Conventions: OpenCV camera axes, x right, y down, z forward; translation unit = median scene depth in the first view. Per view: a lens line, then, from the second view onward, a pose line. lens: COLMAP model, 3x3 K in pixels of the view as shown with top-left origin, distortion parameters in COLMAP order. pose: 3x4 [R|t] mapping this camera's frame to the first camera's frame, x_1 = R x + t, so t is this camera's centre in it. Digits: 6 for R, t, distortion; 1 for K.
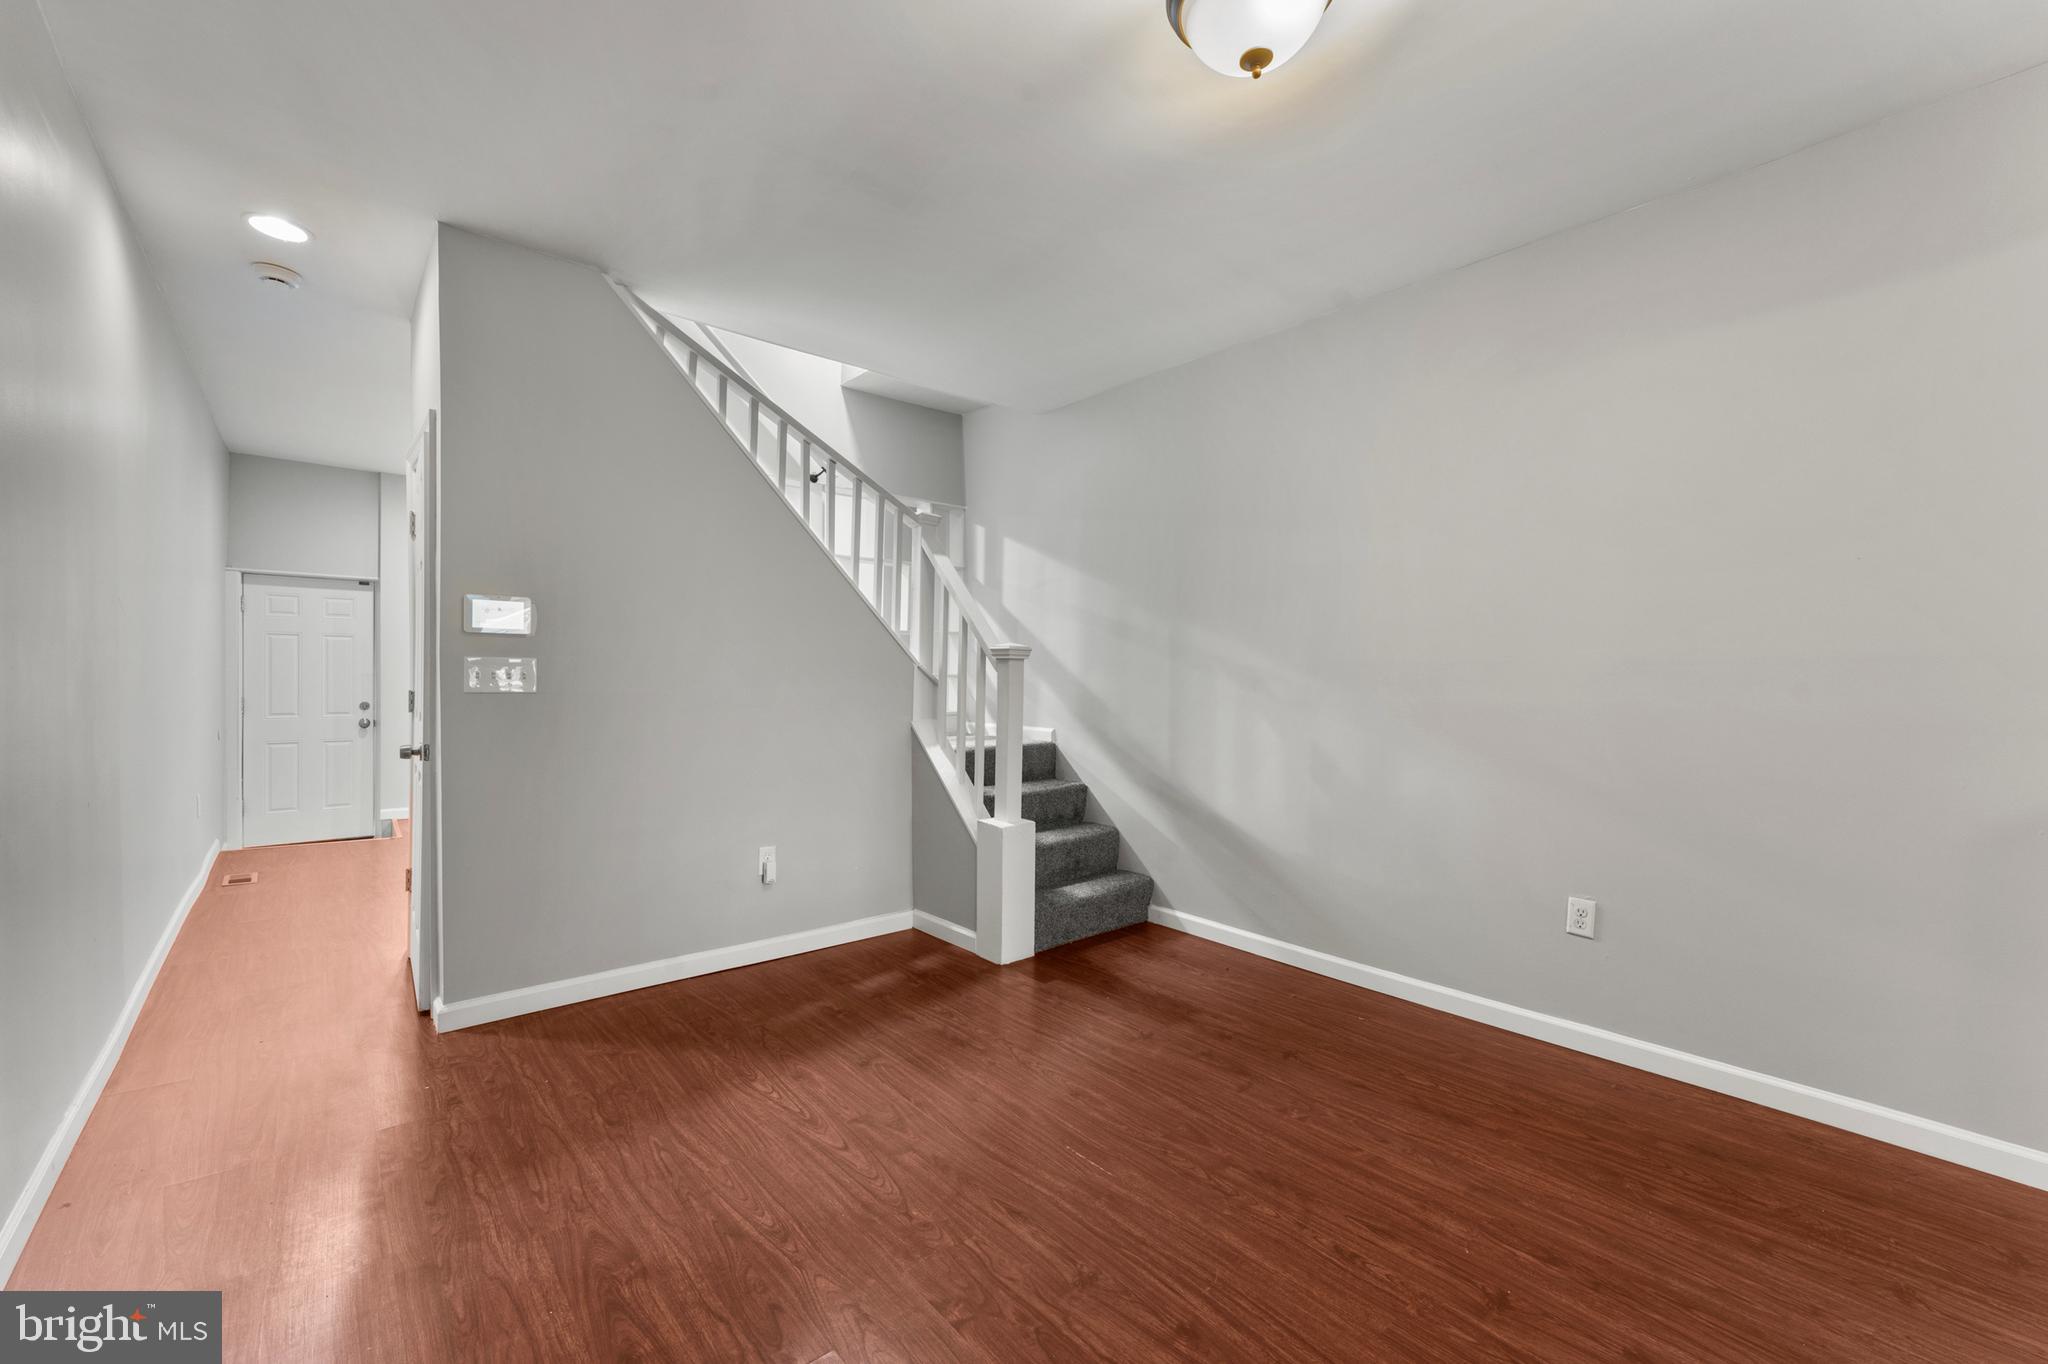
lens RADIAL K [[827.4, 0, 1010.6], [0, 827.4, 667.5], [0, 0, 1]] dist [0.001279, -0.000117]
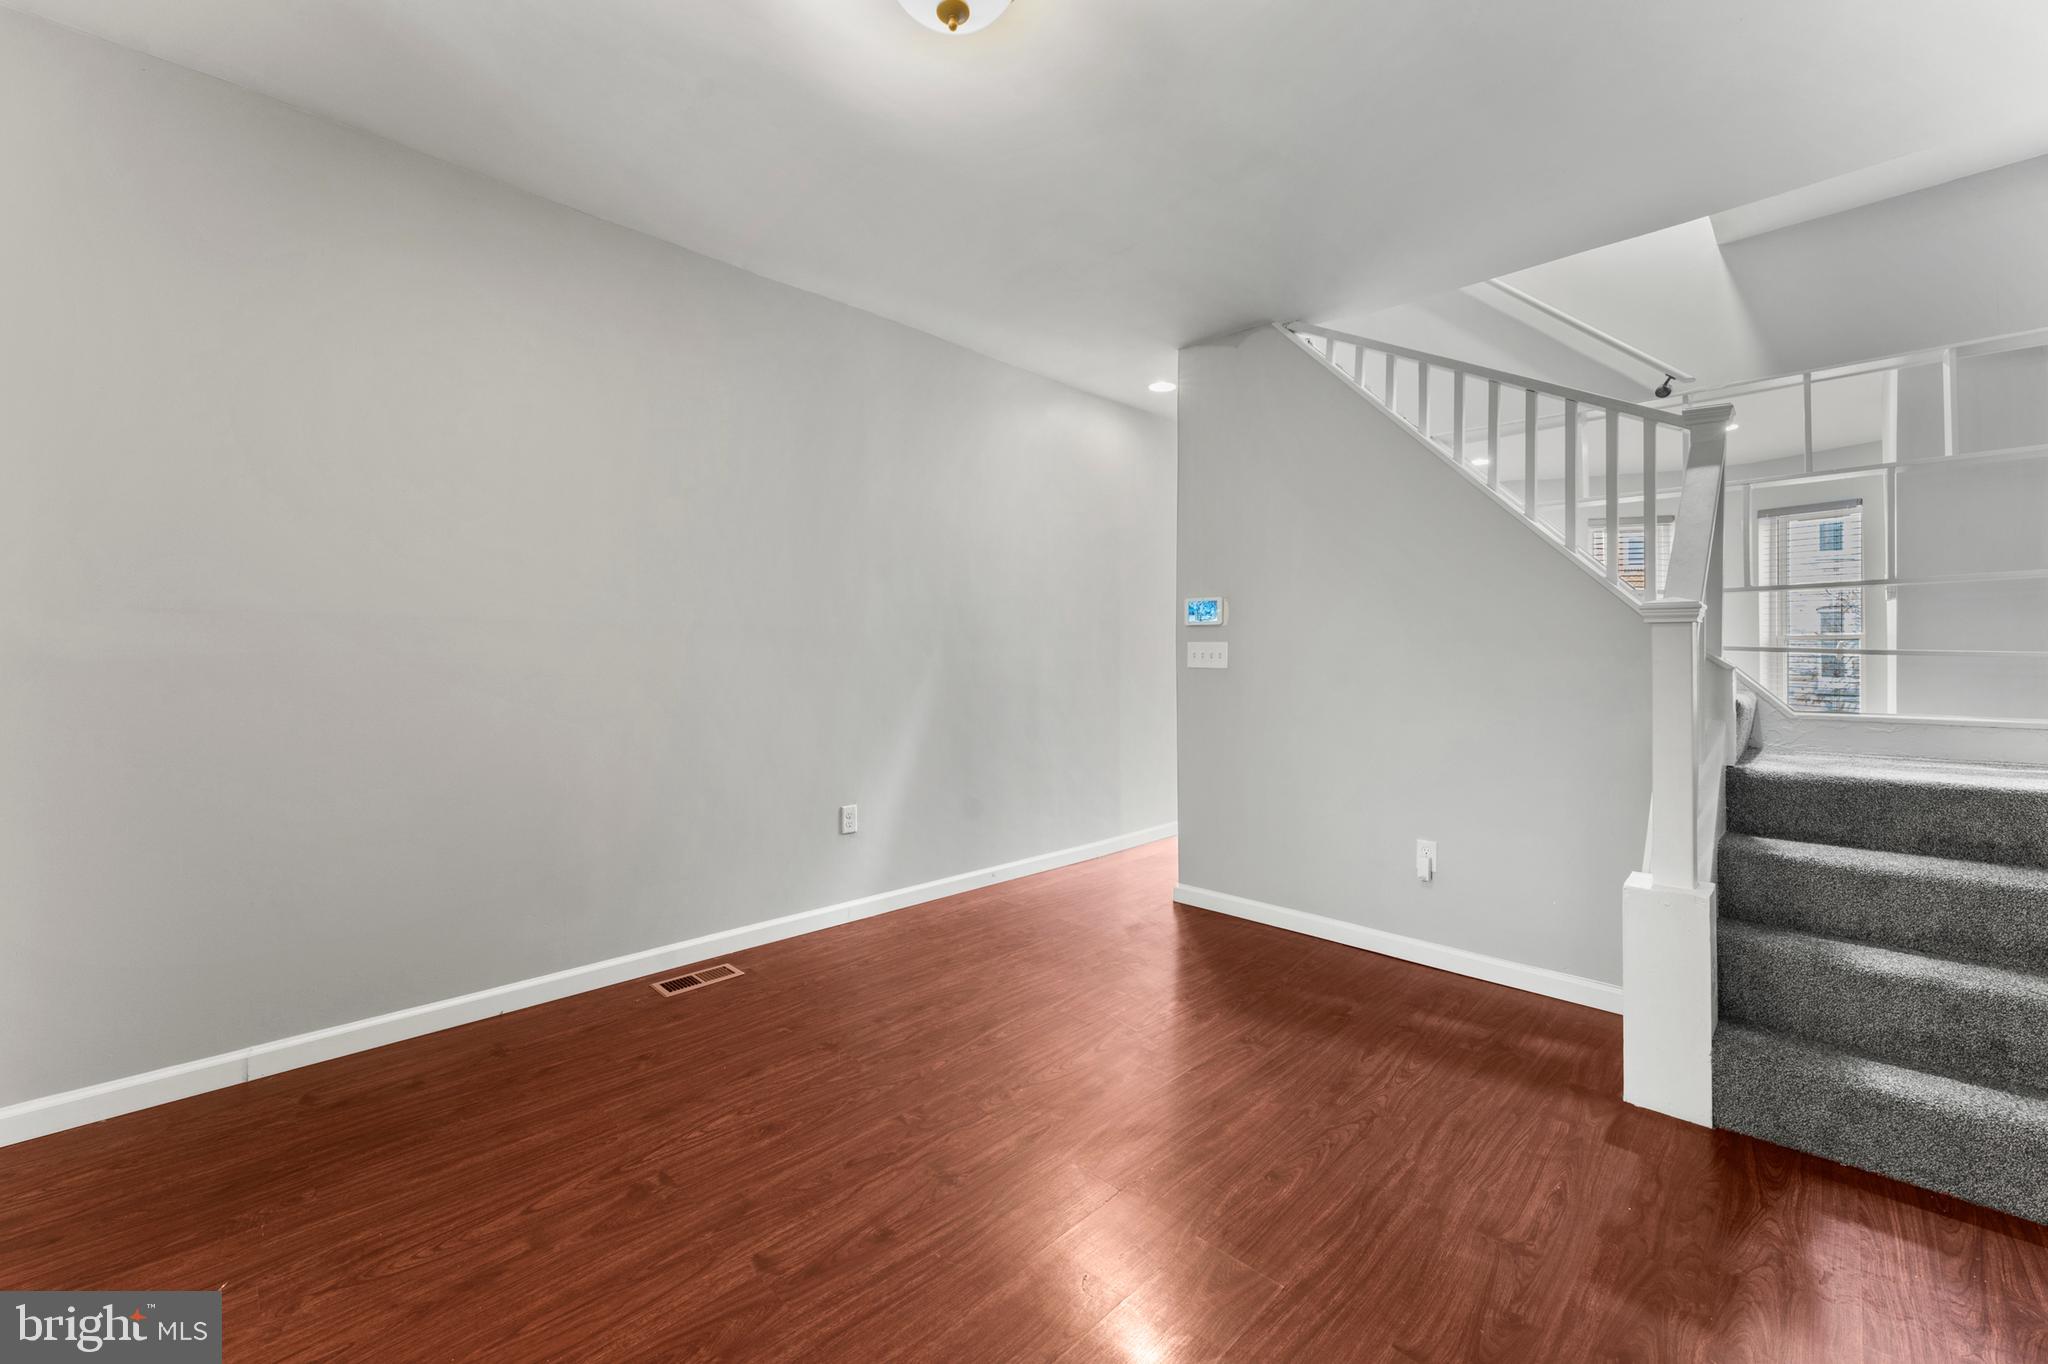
lens RADIAL K [[805.8, 0, 1023.9], [0, 805.8, 682.9], [0, 0, 1]] dist [-0.000696, 0.000014]
pose [[0.104146, 0.022513, -0.994307, 0.794634], [0.006354, 0.999708, 0.023301, 0.018523], [0.994542, -0.008744, 0.103973, 0.660767]]
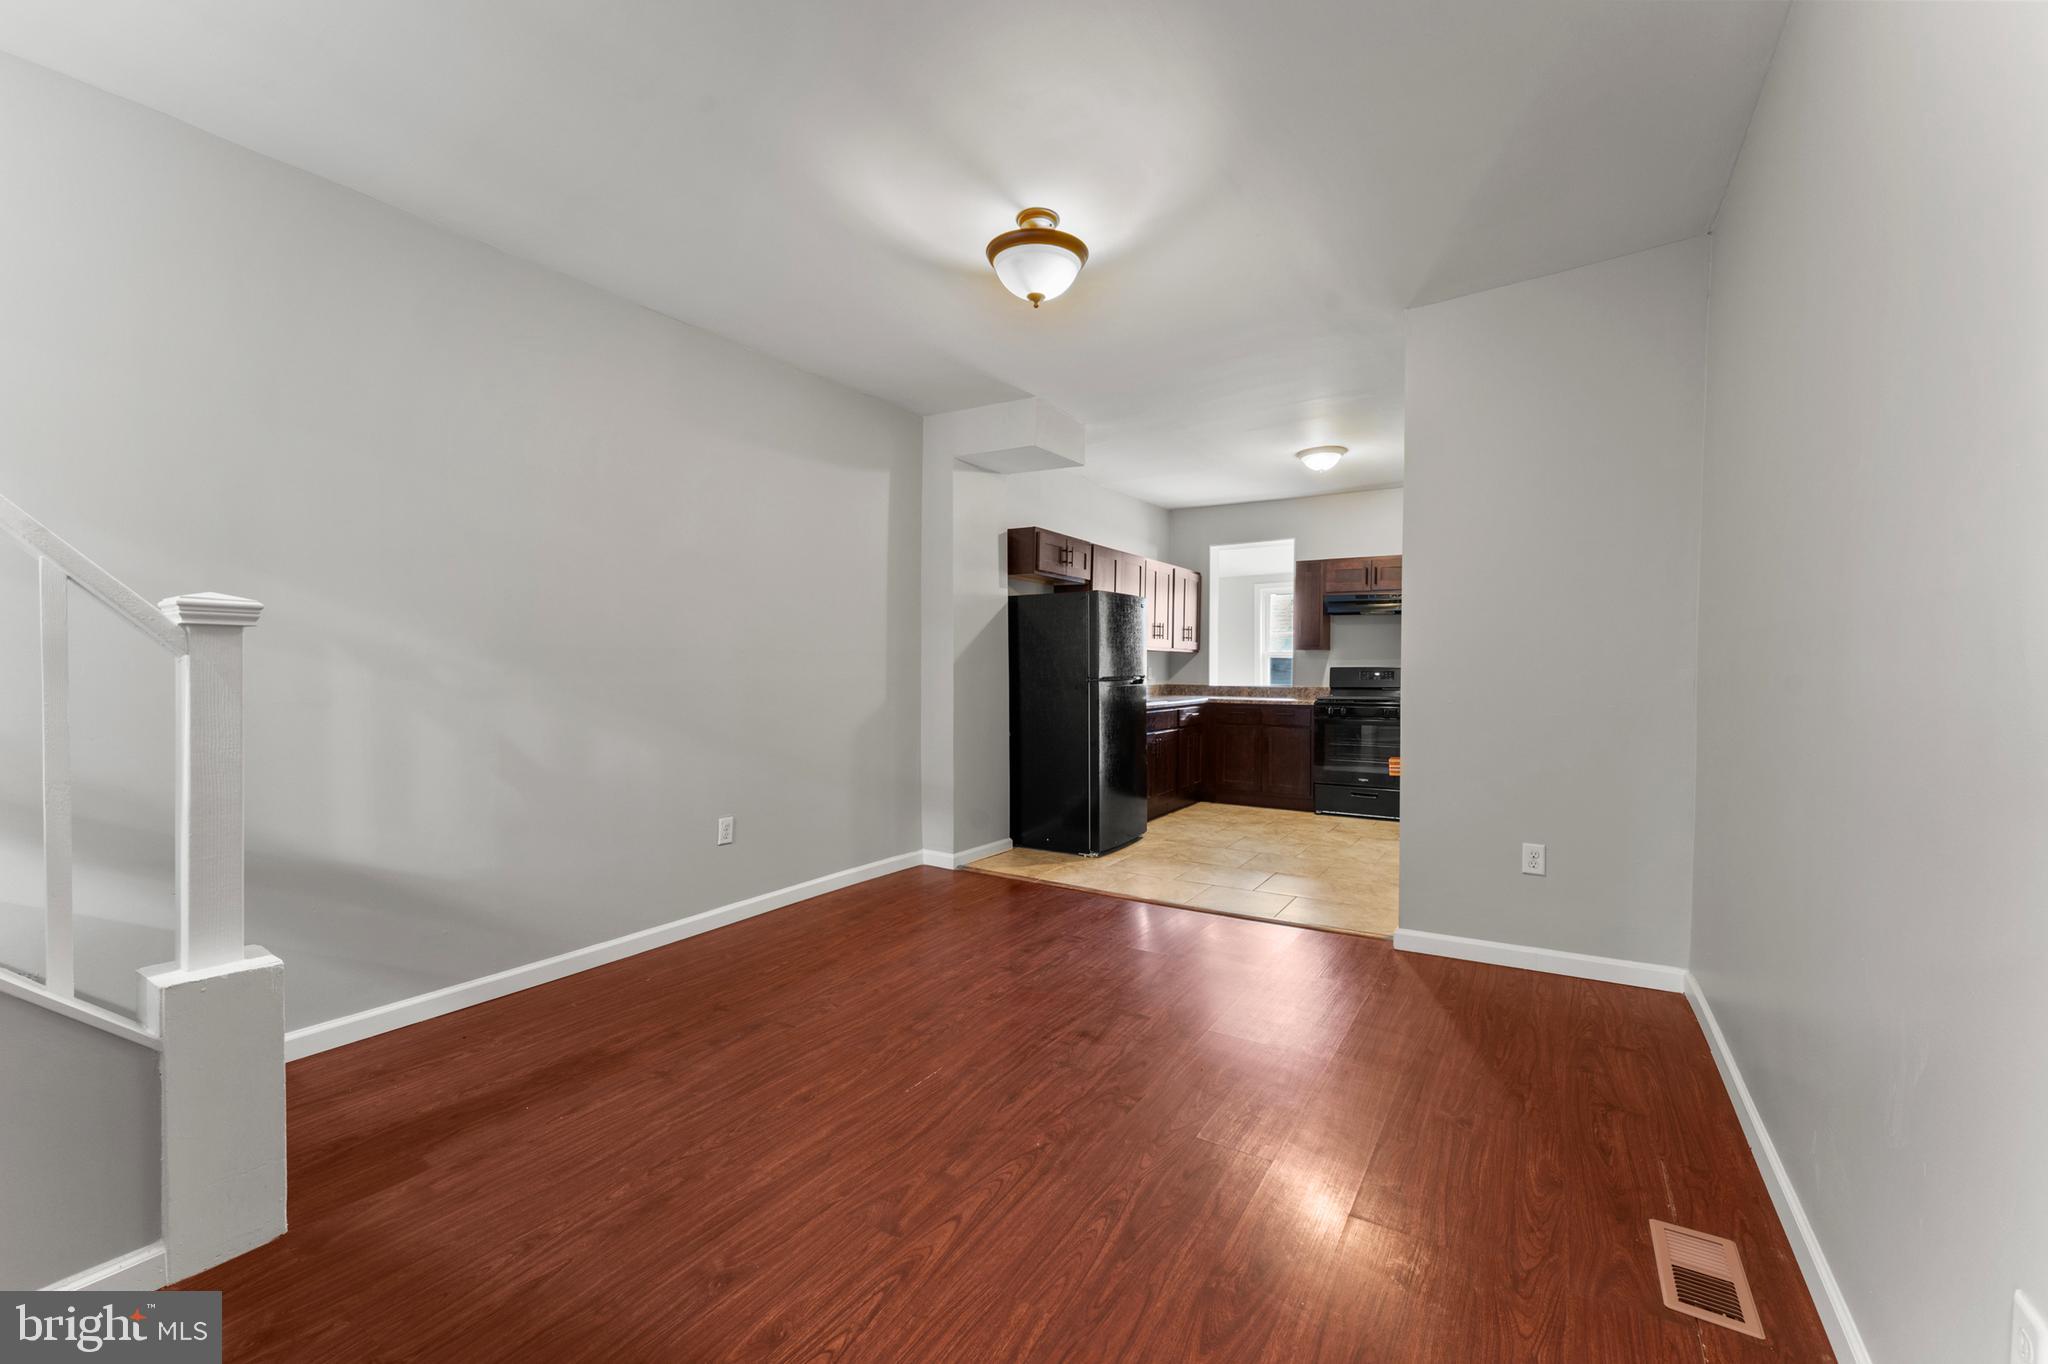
lens RADIAL K [[827.4, 0, 1010.6], [0, 827.4, 667.5], [0, 0, 1]] dist [0.001279, -0.000117]
pose [[-0.283300, -0.012620, 0.958948, -0.877609], [-0.013550, 0.999866, 0.009156, 0.001501], [-0.958936, -0.010400, -0.283433, 1.017125]]
